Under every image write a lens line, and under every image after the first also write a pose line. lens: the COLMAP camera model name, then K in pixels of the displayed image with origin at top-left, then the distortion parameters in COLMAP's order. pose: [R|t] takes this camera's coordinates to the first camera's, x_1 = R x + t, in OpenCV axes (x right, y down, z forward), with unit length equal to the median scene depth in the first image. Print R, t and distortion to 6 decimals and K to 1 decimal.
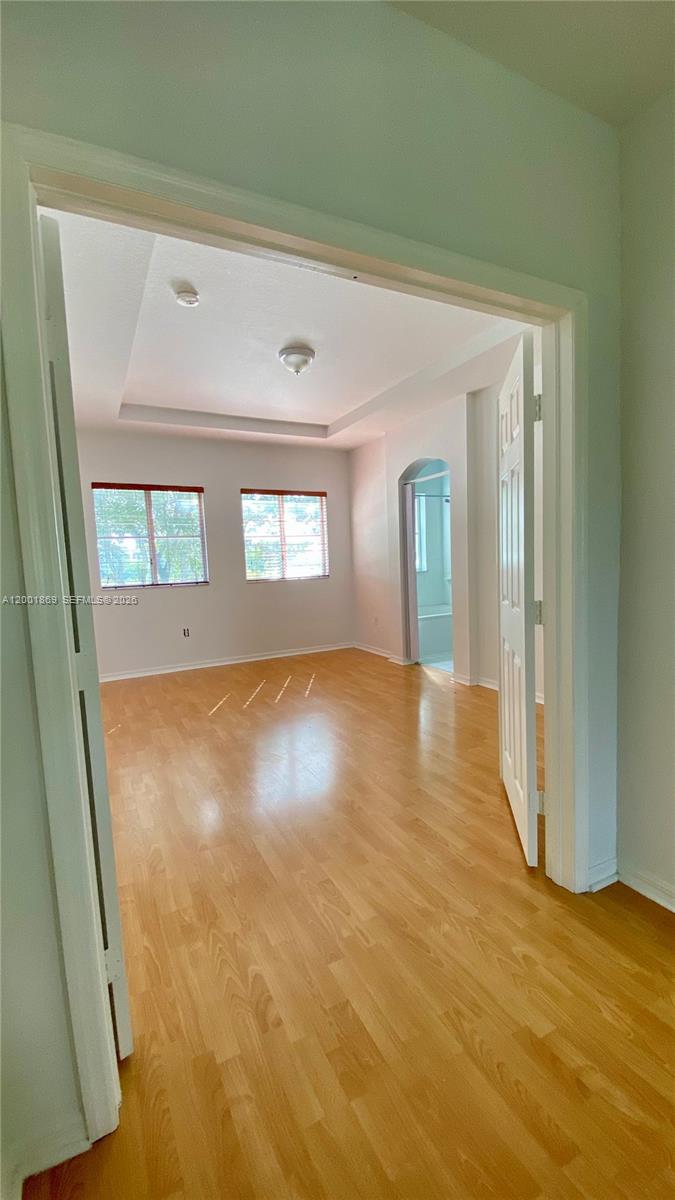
lens RADIAL K [[483.4, 0, 337.5], [0, 483.4, 600.0], [0, 0, 1]] dist [0.029293, -0.025880]
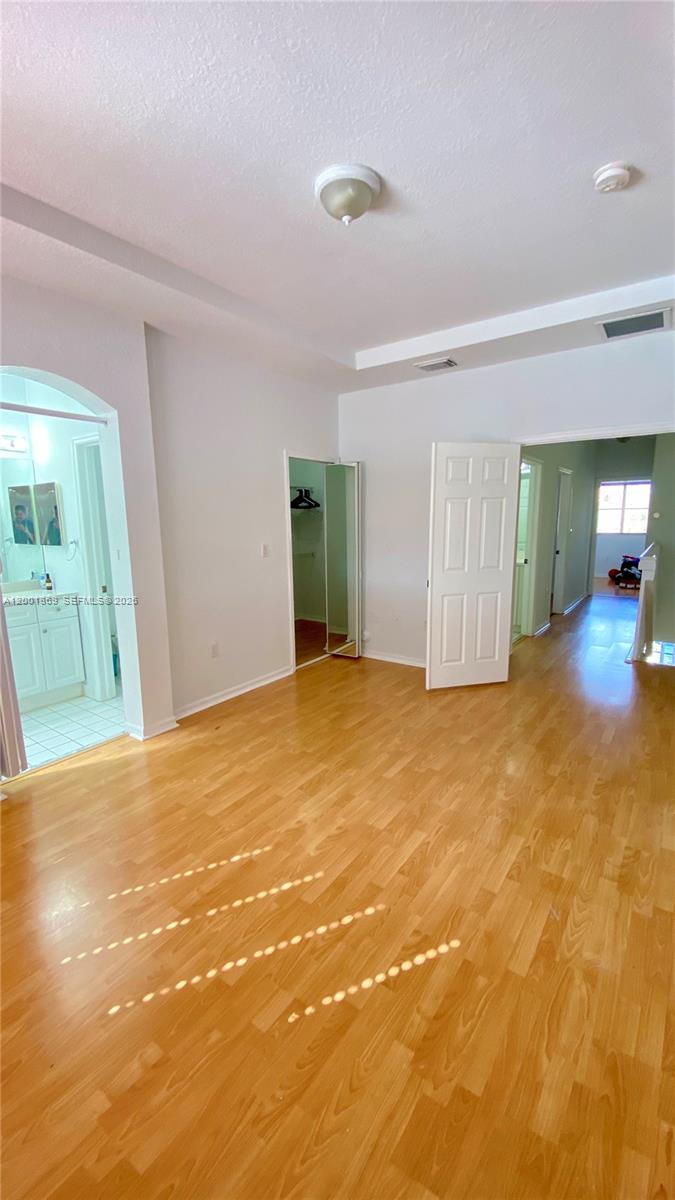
lens RADIAL K [[485.5, 0, 333.7], [0, 485.5, 601.7], [0, 0, 1]] dist [0.049546, -0.050381]
pose [[-0.451890, -0.110114, 0.885251, -0.575171], [0.110325, 0.977836, 0.177948, -0.142162], [-0.885225, 0.178078, -0.429726, 1.258856]]
